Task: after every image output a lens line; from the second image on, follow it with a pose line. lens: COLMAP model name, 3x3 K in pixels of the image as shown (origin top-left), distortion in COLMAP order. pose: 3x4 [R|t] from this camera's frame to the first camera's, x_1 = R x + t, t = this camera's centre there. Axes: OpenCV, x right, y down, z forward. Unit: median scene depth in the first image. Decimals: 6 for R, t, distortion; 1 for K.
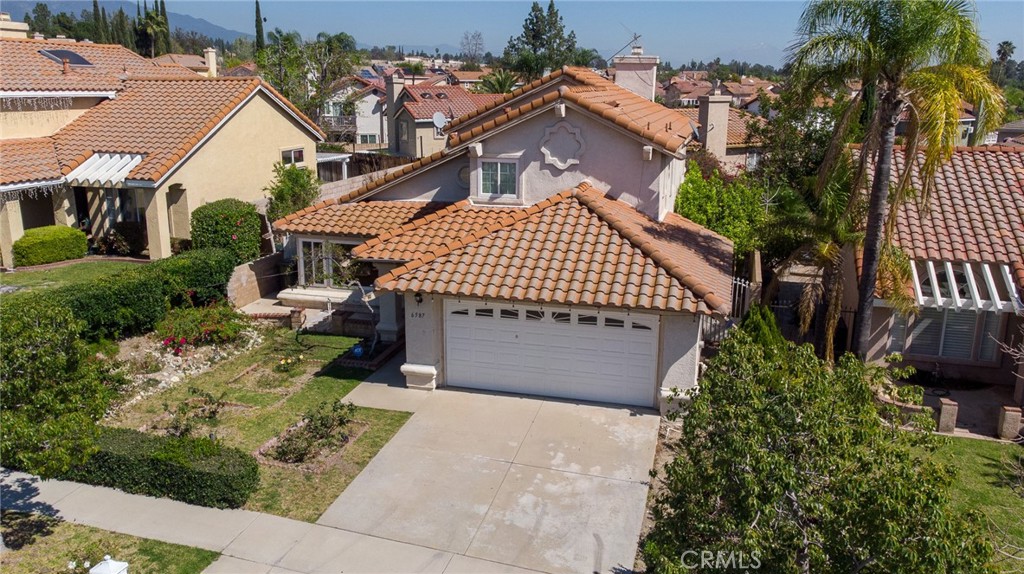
lens RADIAL K [[793.7, 0, 512.0], [0, 793.7, 287.0], [0, 0, 1]] dist [0.023949, 0.000159]
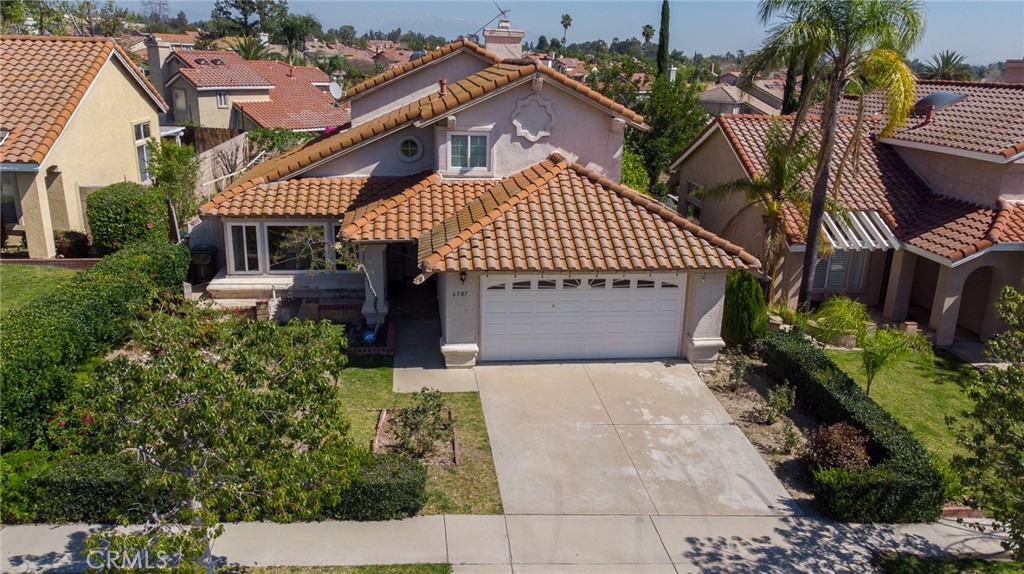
lens RADIAL K [[754.6, 0, 512.0], [0, 754.6, 287.0], [0, 0, 1]] dist [0.027688, 0.001559]
pose [[0.928239, -0.088757, 0.361241, -0.342476], [0.070739, 0.995514, 0.062826, -0.023565], [-0.365197, -0.032764, 0.930354, 0.090341]]
